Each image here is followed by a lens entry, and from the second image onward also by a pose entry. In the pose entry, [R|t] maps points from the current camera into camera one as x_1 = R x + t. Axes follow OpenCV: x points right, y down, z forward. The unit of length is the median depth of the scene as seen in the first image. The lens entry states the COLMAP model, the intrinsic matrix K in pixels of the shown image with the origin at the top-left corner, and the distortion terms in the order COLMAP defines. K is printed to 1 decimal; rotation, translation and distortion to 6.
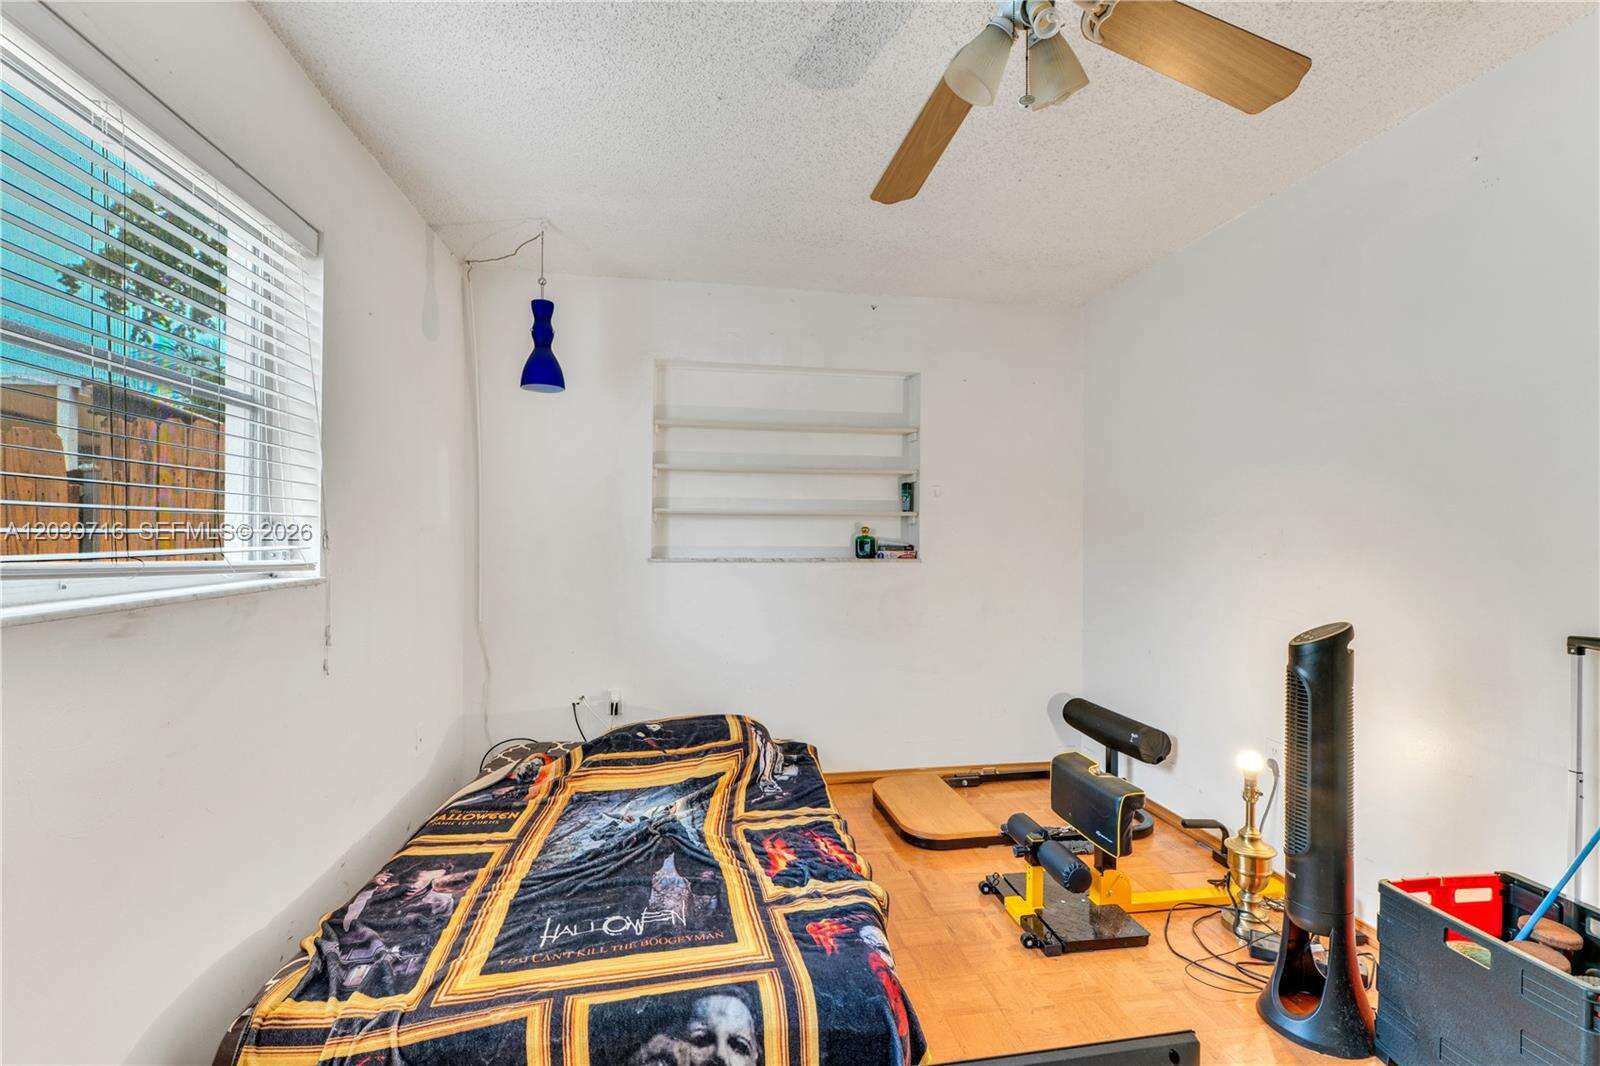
lens RADIAL K [[716.1, 0, 800.4], [0, 716.1, 537.1], [0, 0, 1]] dist [0.004386, -0.001661]
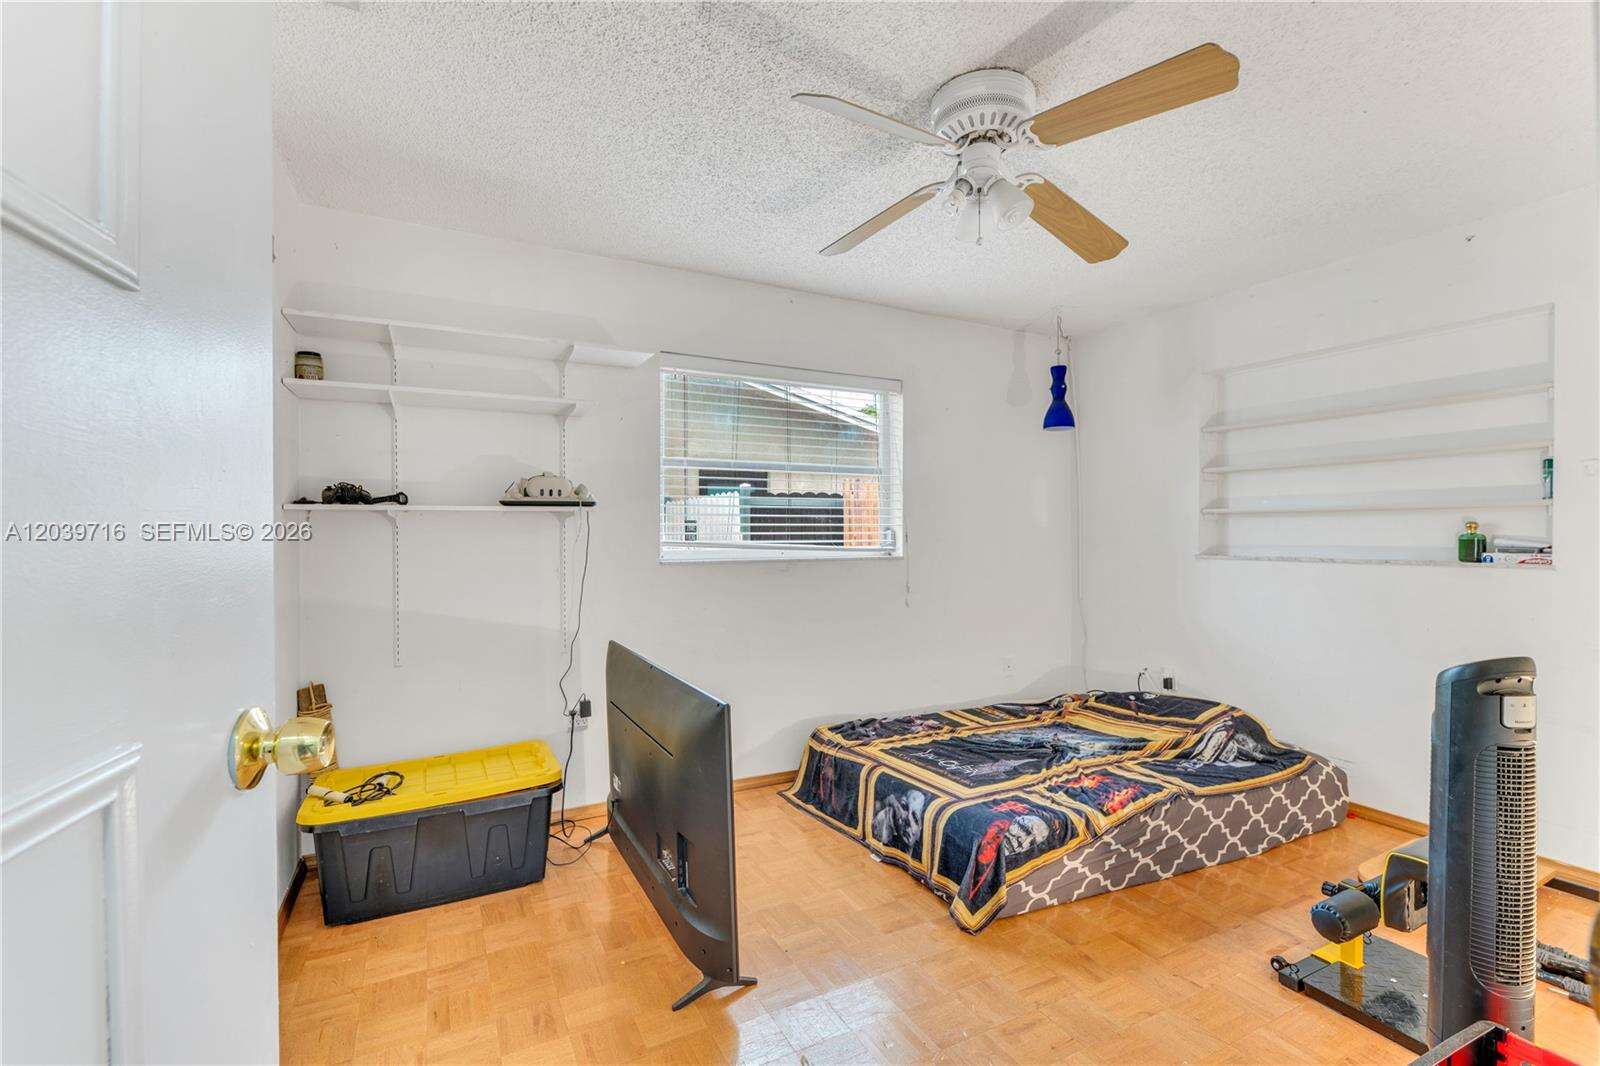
lens RADIAL K [[716.1, 0, 796.6], [0, 716.1, 536.0], [0, 0, 1]] dist [0.004386, -0.001661]
pose [[0.304937, -0.001784, -0.952371, 0.932549], [0.000674, 0.999998, -0.001657, 0.002959], [0.952372, -0.000136, 0.304938, 0.102675]]
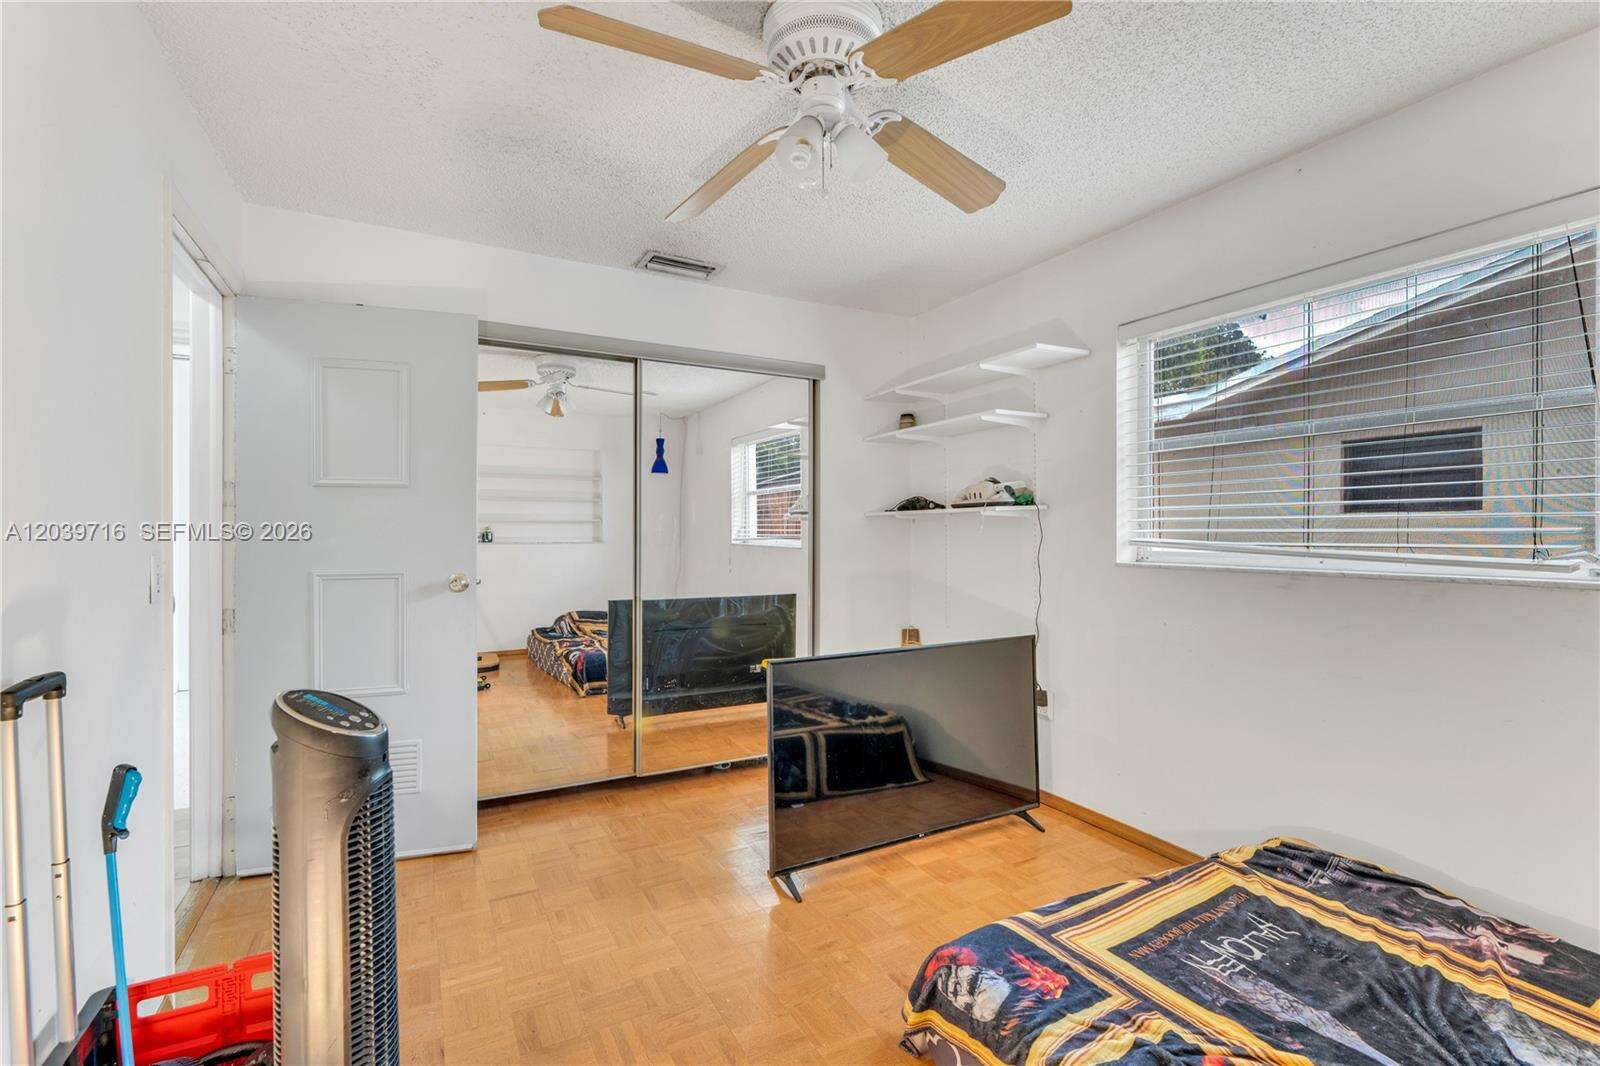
lens RADIAL K [[716.1, 0, 796.7], [0, 716.1, 537.8], [0, 0, 1]] dist [0.004386, -0.001661]
pose [[-0.947785, 0.001079, -0.318908, 0.443689], [-0.003437, 0.999902, 0.013598, -0.006649], [0.318891, 0.013984, -0.947688, 1.265444]]
